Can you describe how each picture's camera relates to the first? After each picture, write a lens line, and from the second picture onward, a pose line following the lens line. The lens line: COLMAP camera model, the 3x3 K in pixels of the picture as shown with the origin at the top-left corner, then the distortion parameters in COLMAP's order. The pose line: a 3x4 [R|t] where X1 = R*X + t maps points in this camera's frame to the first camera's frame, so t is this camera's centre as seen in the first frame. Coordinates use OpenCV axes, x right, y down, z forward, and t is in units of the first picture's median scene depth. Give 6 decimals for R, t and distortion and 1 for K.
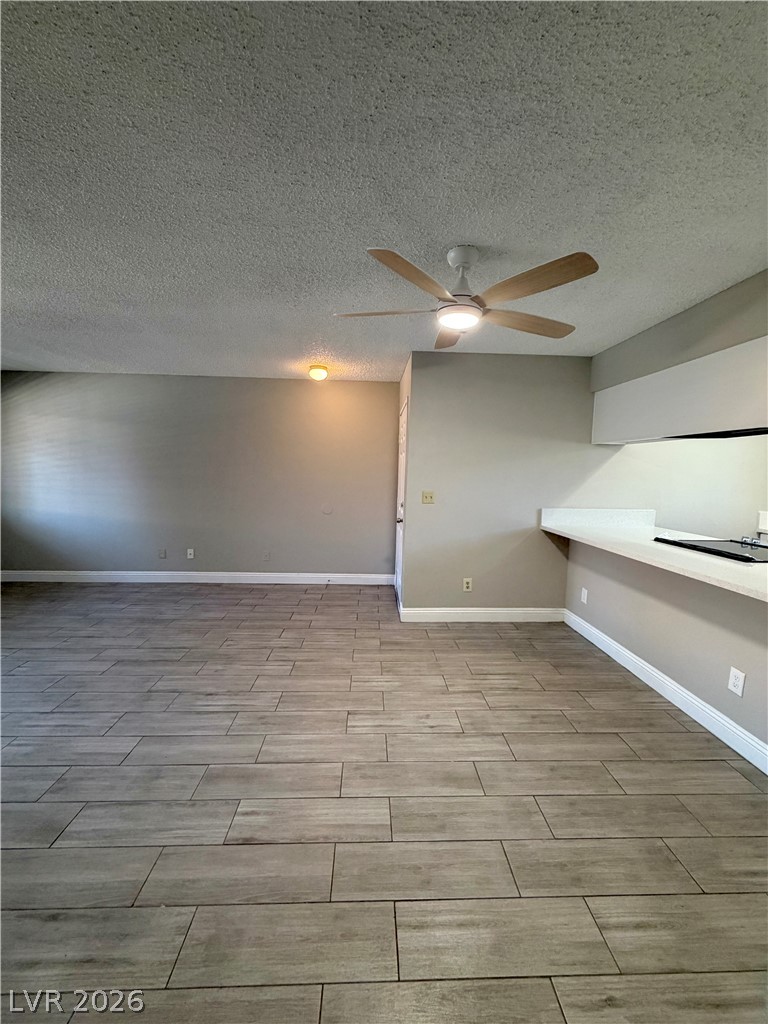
lens RADIAL K [[408.9, 0, 384.0], [0, 408.9, 512.0], [0, 0, 1]] dist [0.000185, 0.000094]
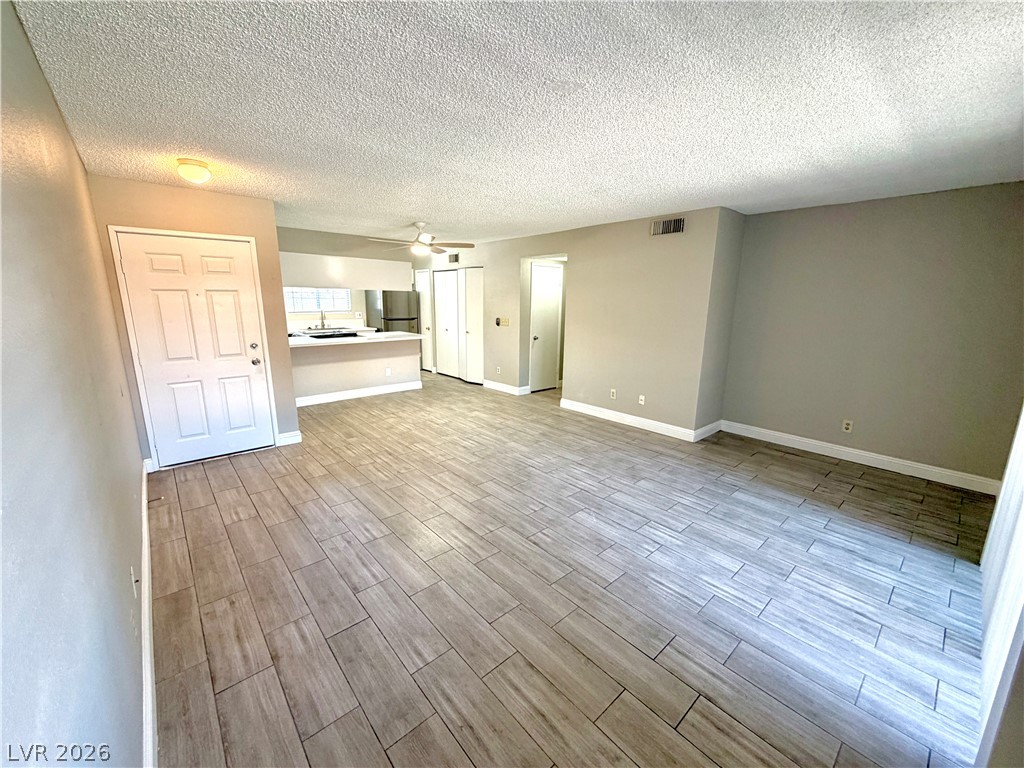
lens RADIAL K [[408.9, 0, 510.1], [0, 408.9, 384.0], [0, 0, 1]] dist [0.000185, 0.000094]
pose [[-0.629657, -0.184562, 0.754631, -1.272509], [0.054217, 0.958562, 0.279676, -0.198302], [-0.774979, 0.217014, -0.593560, 1.285716]]
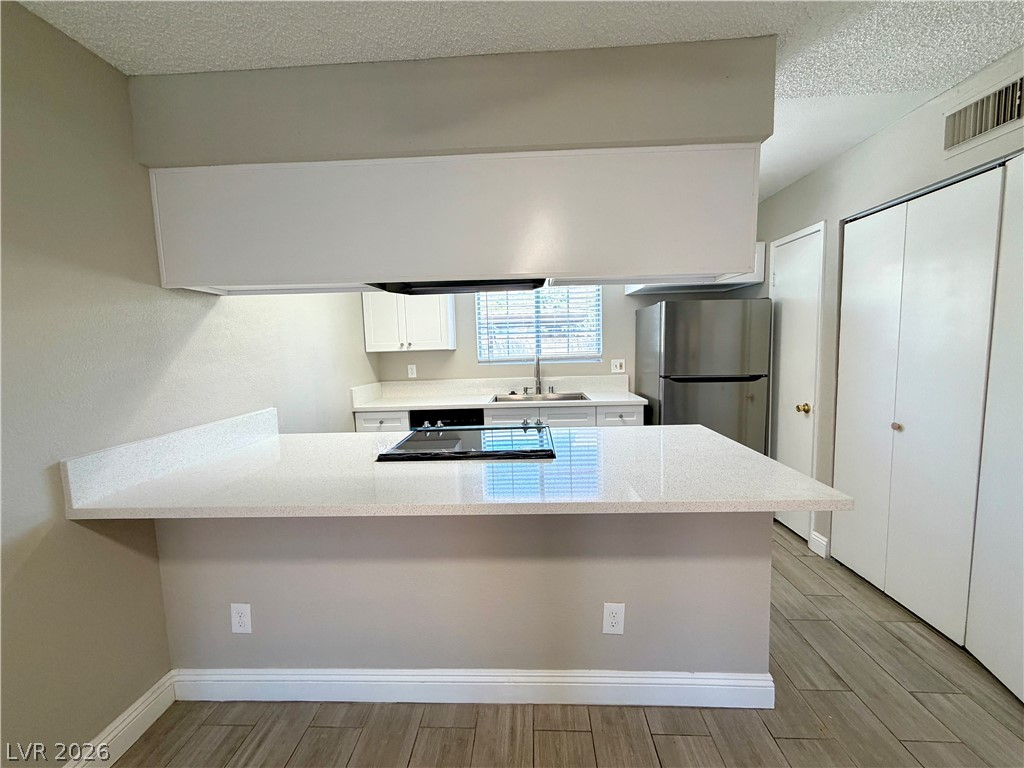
lens RADIAL K [[408.9, 0, 510.1], [0, 408.9, 384.0], [0, 0, 1]] dist [0.000185, 0.000094]
pose [[0.089296, -0.116711, 0.989143, 0.094711], [0.127685, 0.986258, 0.104844, -0.063904], [-0.987787, 0.116937, 0.102972, 0.626502]]
